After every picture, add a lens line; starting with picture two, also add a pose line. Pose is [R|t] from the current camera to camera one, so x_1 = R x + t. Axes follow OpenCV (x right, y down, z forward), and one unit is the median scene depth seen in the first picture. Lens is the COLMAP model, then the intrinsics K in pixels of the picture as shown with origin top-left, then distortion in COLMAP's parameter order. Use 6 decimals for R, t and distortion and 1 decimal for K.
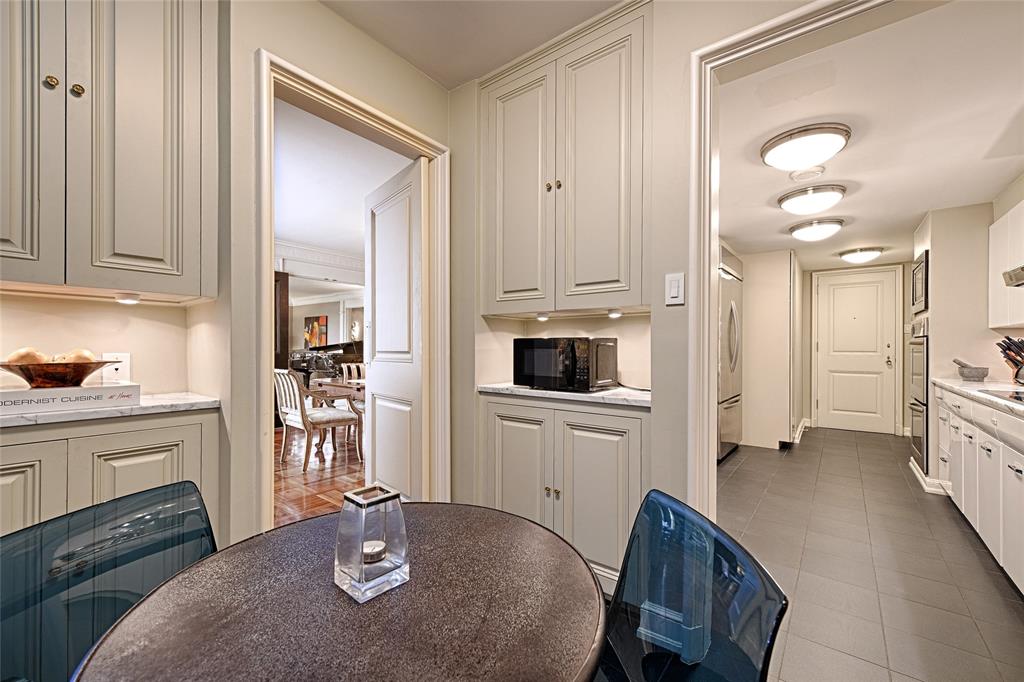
lens RADIAL K [[417.3, 0, 512.6], [0, 417.3, 345.3], [0, 0, 1]] dist [-0.000588, 0.001013]
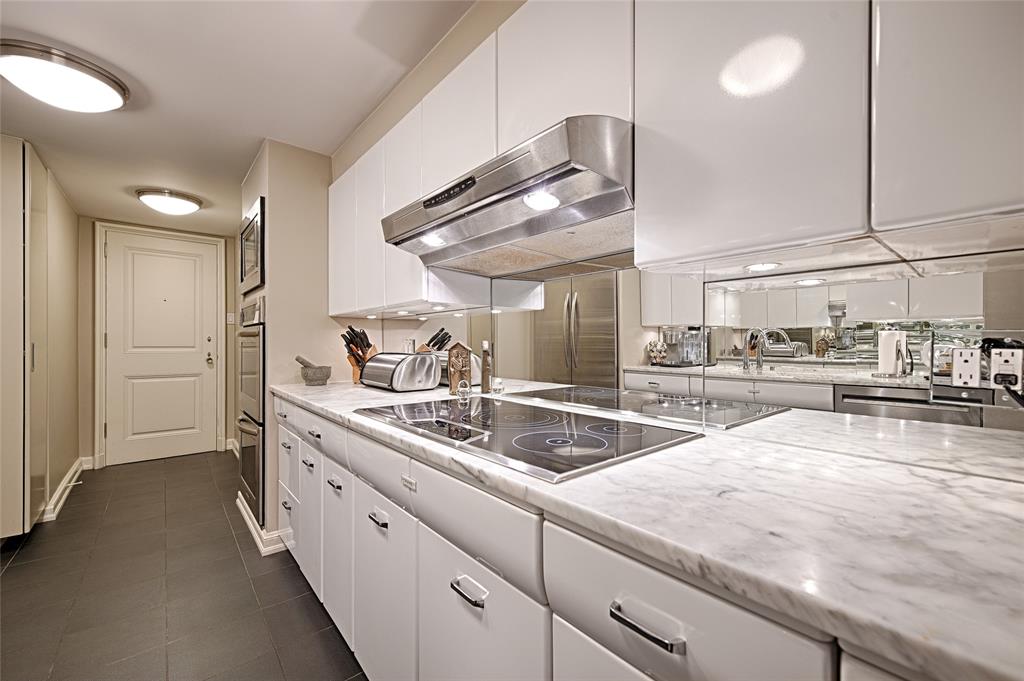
lens RADIAL K [[416.7, 0, 510.4], [0, 416.7, 344.3], [0, 0, 1]] dist [0.011521, -0.000060]
pose [[0.209072, -0.004902, 0.977888, 0.351600], [-0.003773, 0.999976, 0.005820, 0.005487], [-0.977893, -0.004907, 0.209049, 0.397908]]
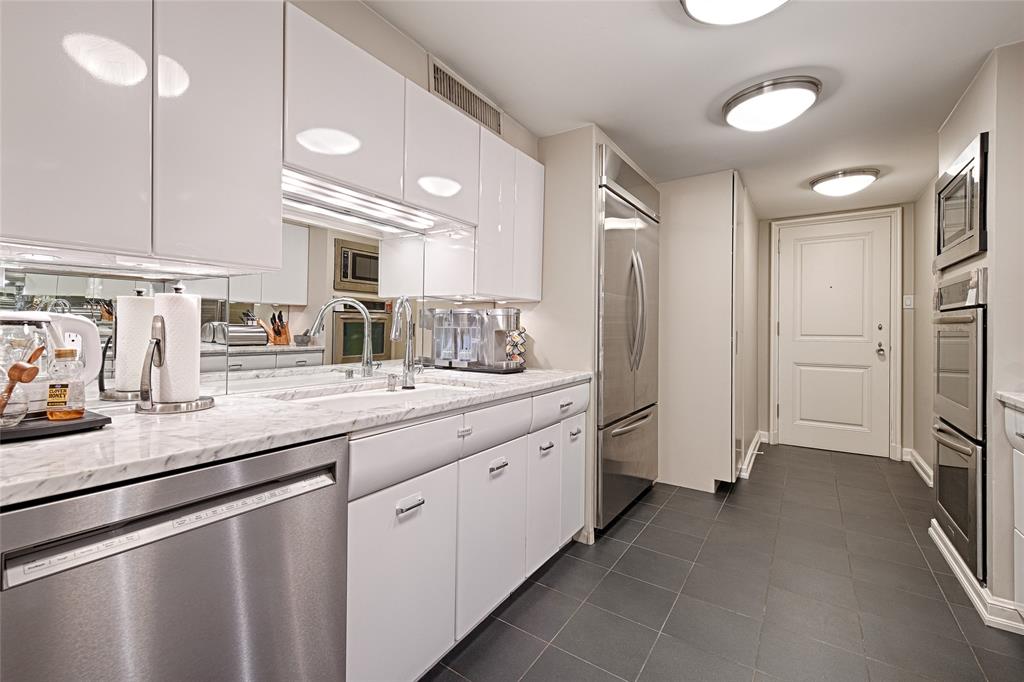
lens RADIAL K [[444.0, 0, 487.0], [0, 444.0, 329.1], [0, 0, 1]] dist [0.010293, -0.000137]
pose [[0.999129, 0.002080, 0.041677, 0.324375], [-0.002183, 0.999995, 0.002422, 0.005397], [-0.041672, -0.002511, 0.999128, 0.419752]]
